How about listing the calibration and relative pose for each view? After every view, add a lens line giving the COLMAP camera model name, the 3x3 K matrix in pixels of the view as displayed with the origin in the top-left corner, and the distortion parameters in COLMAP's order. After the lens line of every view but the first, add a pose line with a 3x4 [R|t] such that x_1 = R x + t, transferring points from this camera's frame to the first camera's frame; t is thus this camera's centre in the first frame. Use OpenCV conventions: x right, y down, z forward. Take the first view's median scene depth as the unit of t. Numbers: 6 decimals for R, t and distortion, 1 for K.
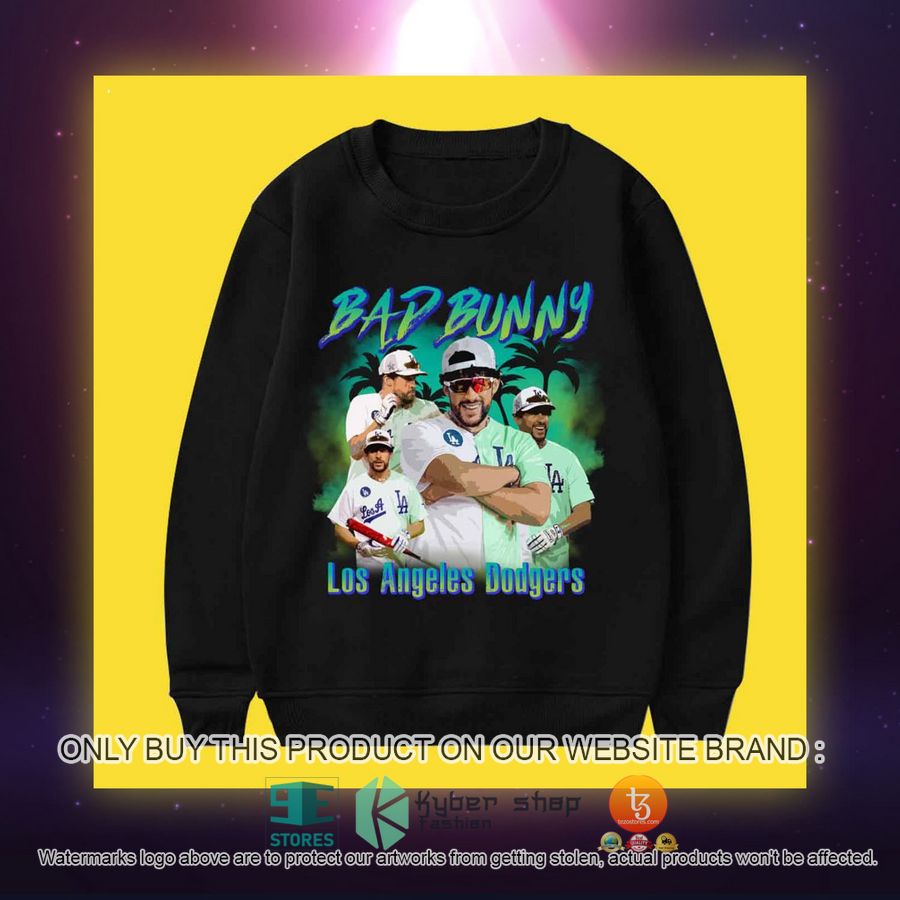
lens RADIAL K [[2718.1, 0, 449.2], [0, 2718.1, 450.8], [0, 0, 1]] dist [0.064479, 0.000000]
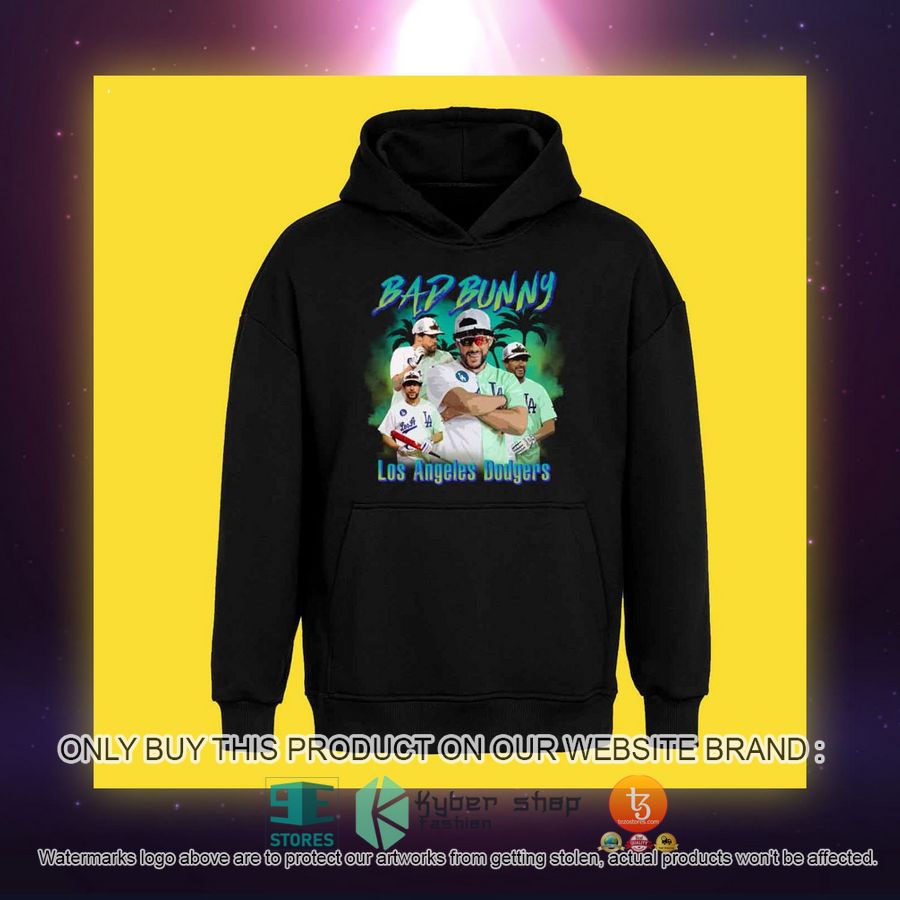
lens RADIAL K [[2718.1, 0, 451.3], [0, 2718.1, 449.1], [0, 0, 1]] dist [0.064479, 0.000000]
pose [[1.000000, -0.000047, 0.000781, -0.005656], [0.000047, 1.000000, -0.000623, 0.036039], [-0.000781, 0.000623, 1.000000, -0.489655]]
